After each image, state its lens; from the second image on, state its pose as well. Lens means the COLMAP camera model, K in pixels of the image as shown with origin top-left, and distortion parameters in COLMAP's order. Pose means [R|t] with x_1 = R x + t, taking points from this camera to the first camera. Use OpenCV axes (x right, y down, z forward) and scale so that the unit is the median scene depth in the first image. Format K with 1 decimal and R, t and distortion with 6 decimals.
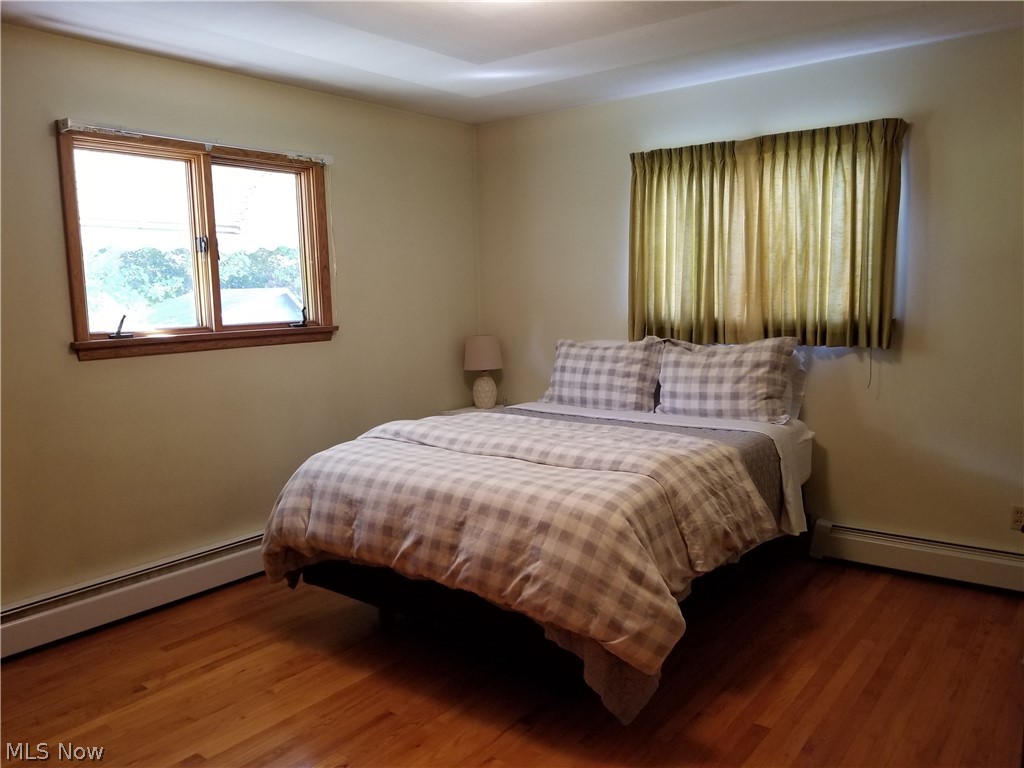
lens RADIAL K [[809.7, 0, 514.7], [0, 809.7, 375.5], [0, 0, 1]] dist [0.072463, -0.121963]
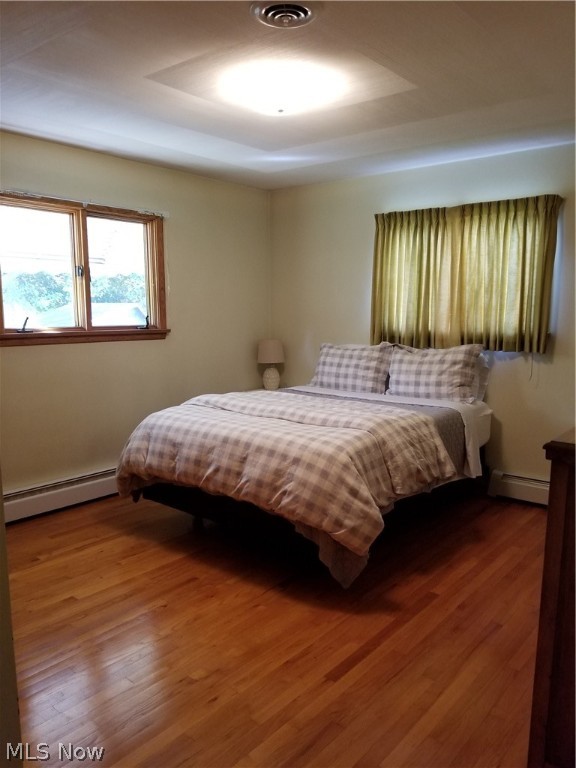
lens RADIAL K [[607.2, 0, 288.3], [0, 607.2, 391.4], [0, 0, 1]] dist [0.072463, -0.121963]
pose [[0.999184, 0.028538, -0.028584, 0.034486], [-0.027684, 0.999171, 0.029833, 0.014446], [0.029412, -0.029017, 0.999146, -0.107693]]
